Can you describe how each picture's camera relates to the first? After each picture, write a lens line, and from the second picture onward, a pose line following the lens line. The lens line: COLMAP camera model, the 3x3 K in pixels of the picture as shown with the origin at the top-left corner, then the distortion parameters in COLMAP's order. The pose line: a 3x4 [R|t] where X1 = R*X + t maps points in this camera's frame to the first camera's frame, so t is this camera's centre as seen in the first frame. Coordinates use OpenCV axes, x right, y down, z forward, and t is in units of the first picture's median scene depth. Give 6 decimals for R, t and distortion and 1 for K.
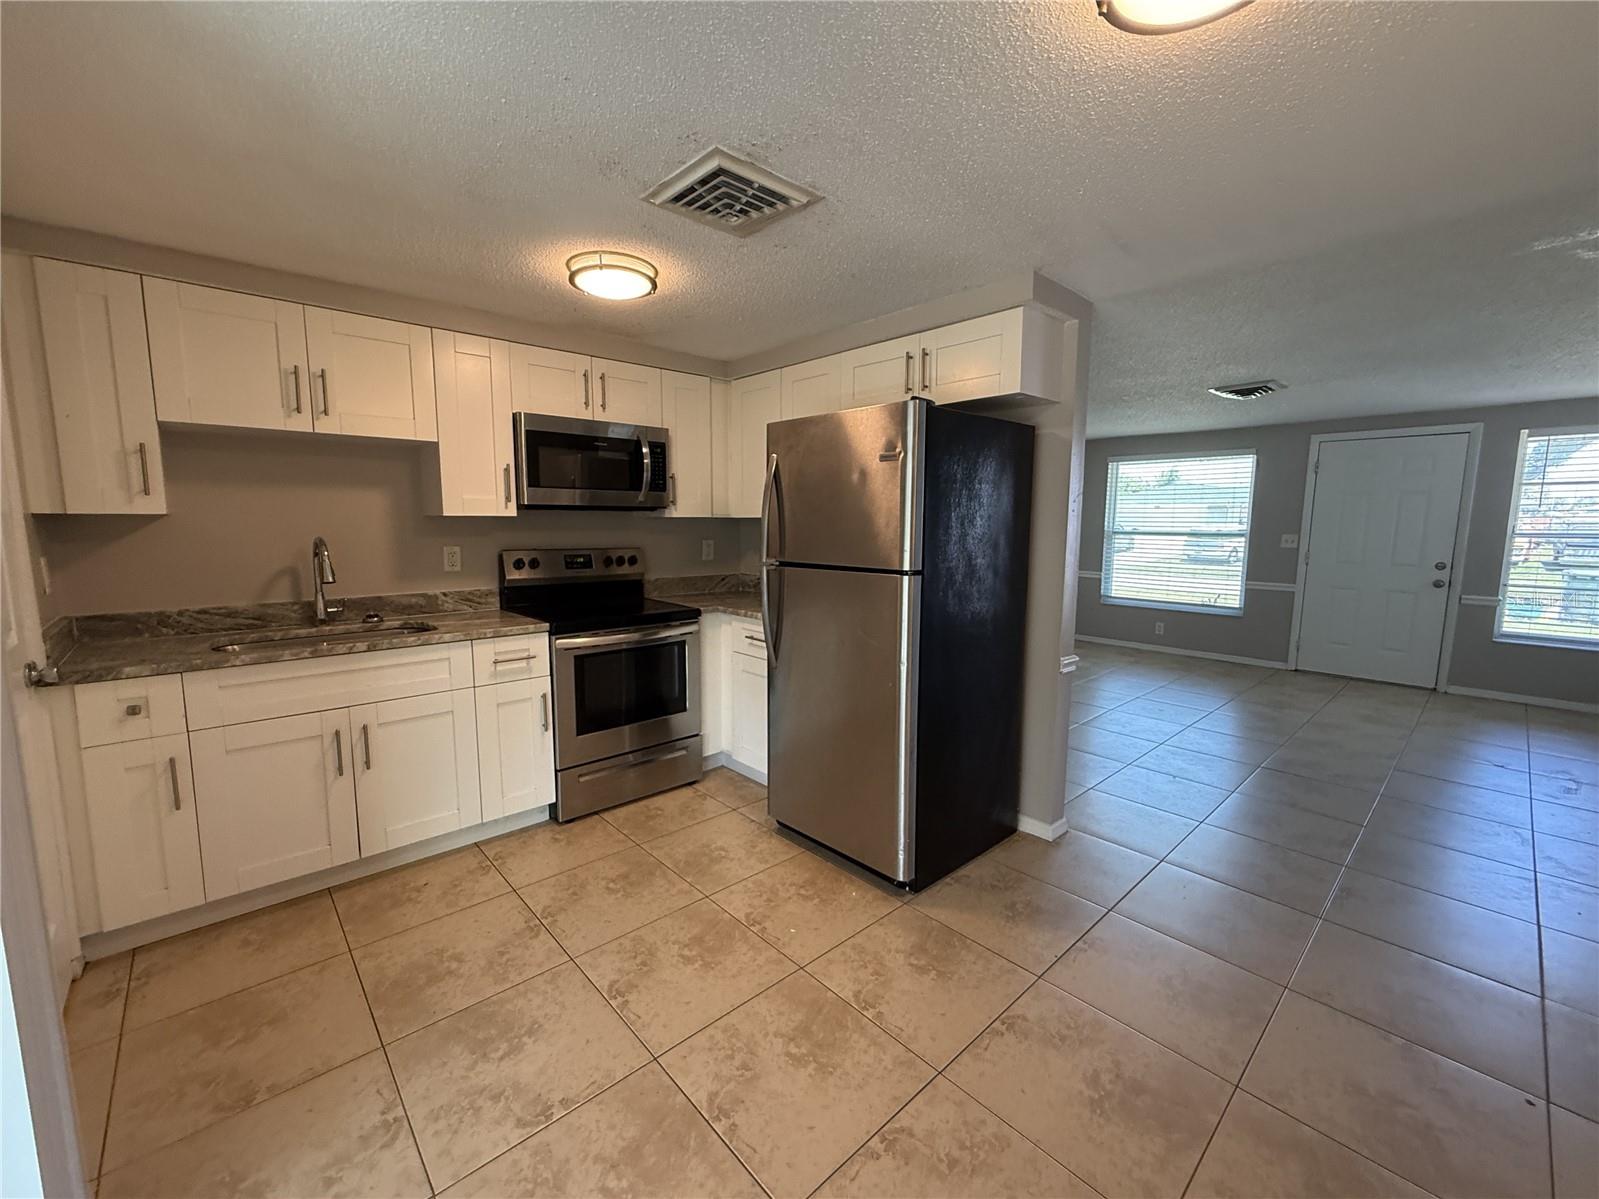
lens RADIAL K [[640.2, 0, 797.7], [0, 640.2, 599.6], [0, 0, 1]] dist [0.000914, 0.000715]
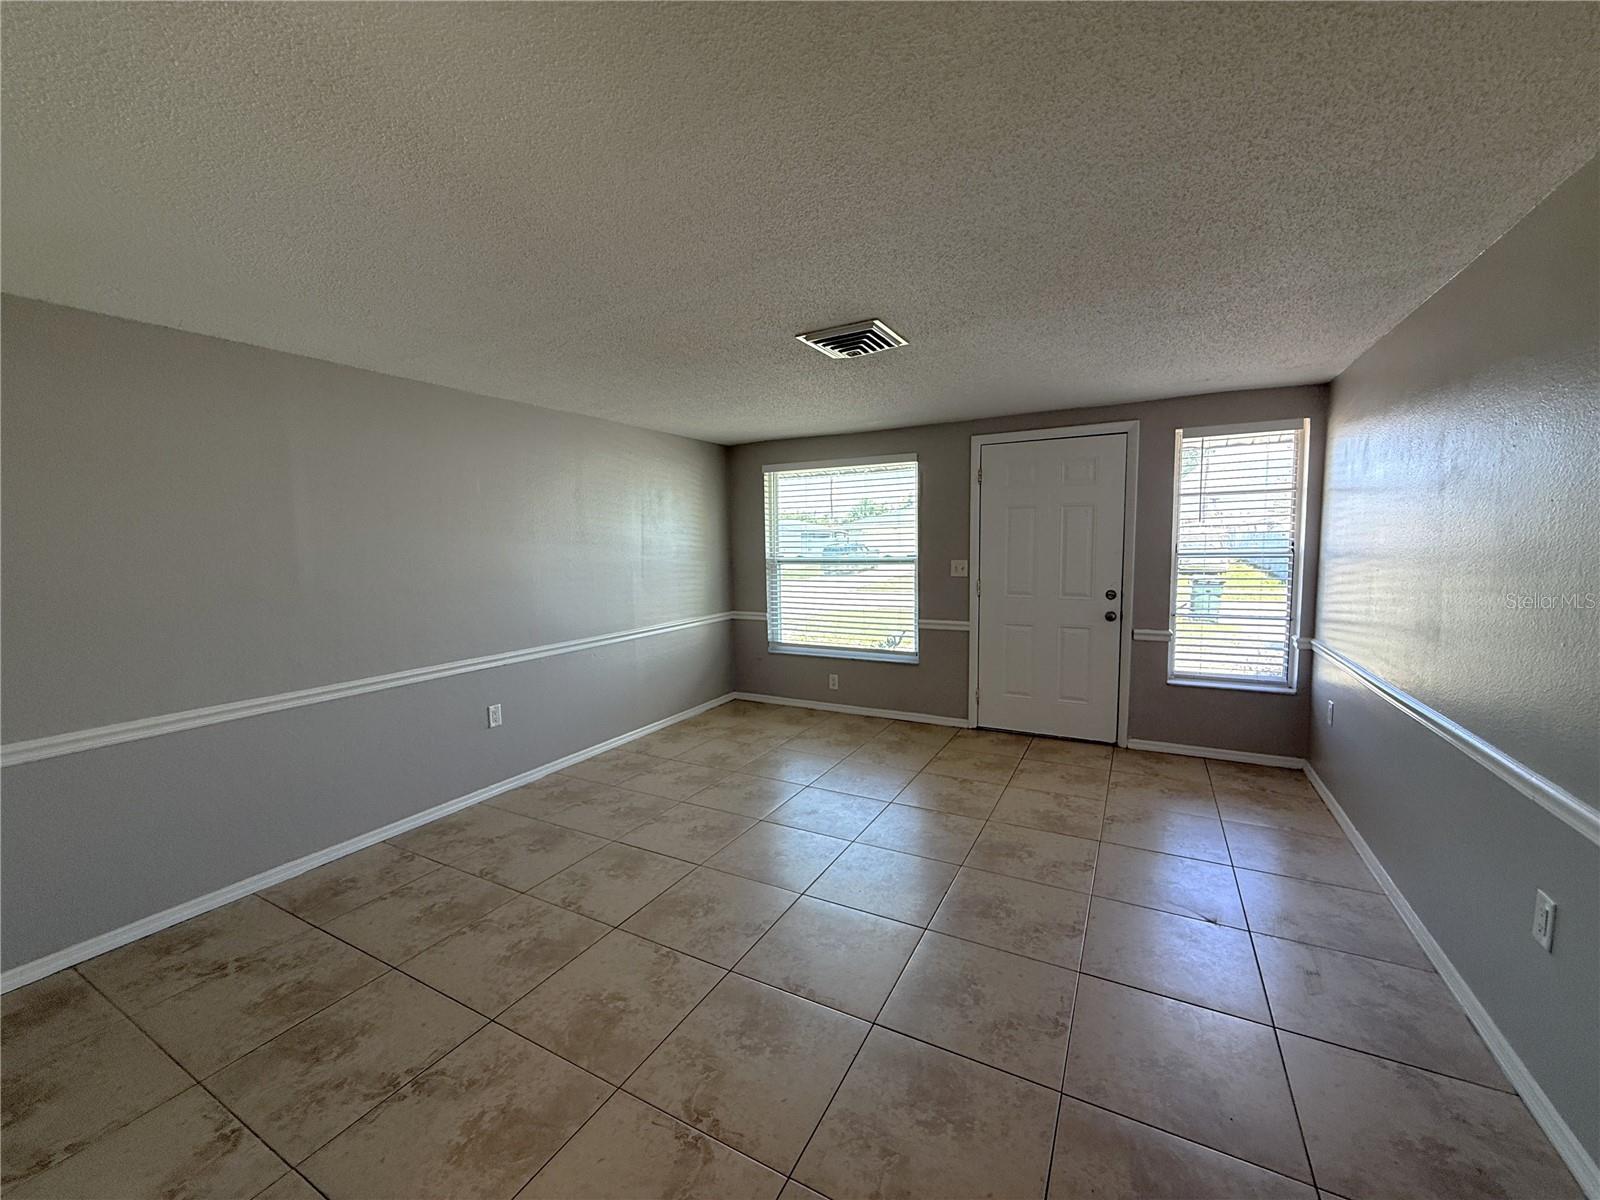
lens RADIAL K [[640.6, 0, 783.4], [0, 640.6, 601.3], [0, 0, 1]] dist [0.000914, 0.000715]
pose [[0.948521, -0.049263, 0.312859, 0.320226], [0.060451, 0.997828, -0.026156, -0.044056], [-0.310891, 0.043722, 0.949439, 0.323959]]
